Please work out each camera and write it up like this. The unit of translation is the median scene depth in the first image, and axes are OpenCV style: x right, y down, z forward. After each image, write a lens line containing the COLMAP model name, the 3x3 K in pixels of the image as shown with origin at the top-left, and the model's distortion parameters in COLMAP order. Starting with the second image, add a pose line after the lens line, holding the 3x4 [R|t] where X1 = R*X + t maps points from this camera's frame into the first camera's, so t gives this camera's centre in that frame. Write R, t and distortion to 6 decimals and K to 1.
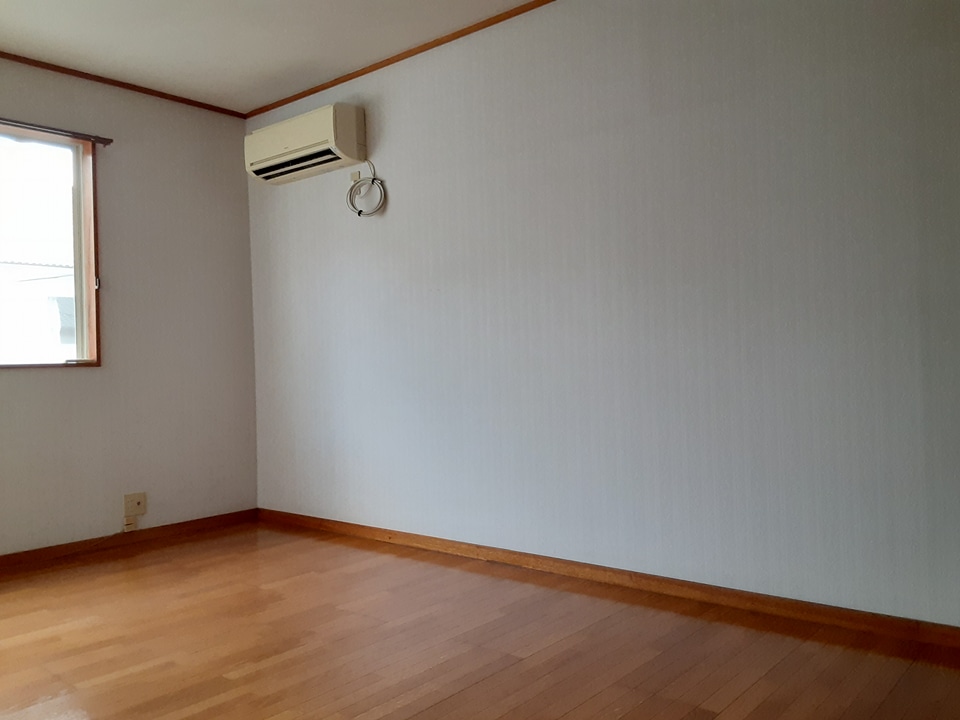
lens RADIAL K [[775.2, 0, 490.8], [0, 775.2, 358.1], [0, 0, 1]] dist [0.111318, -0.153195]
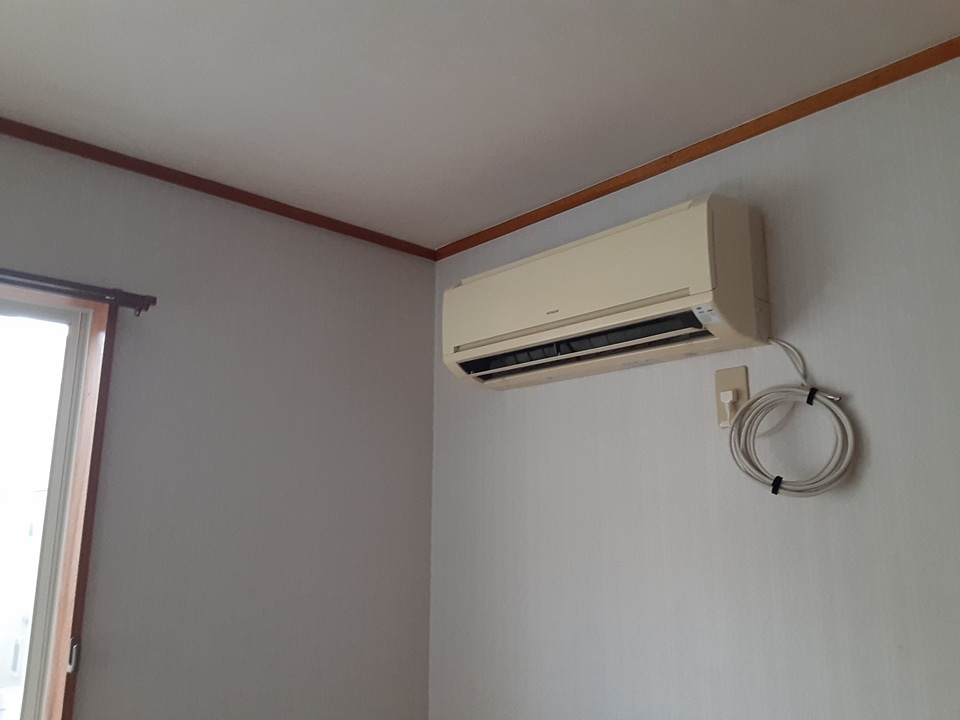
lens RADIAL K [[775.2, 0, 490.8], [0, 775.2, 358.1], [0, 0, 1]] dist [0.111318, -0.153195]
pose [[0.991656, 0.000739, -0.128909, -0.245386], [-0.027427, 0.978298, -0.205378, -0.162495], [0.125960, 0.207200, 0.970156, 0.616933]]
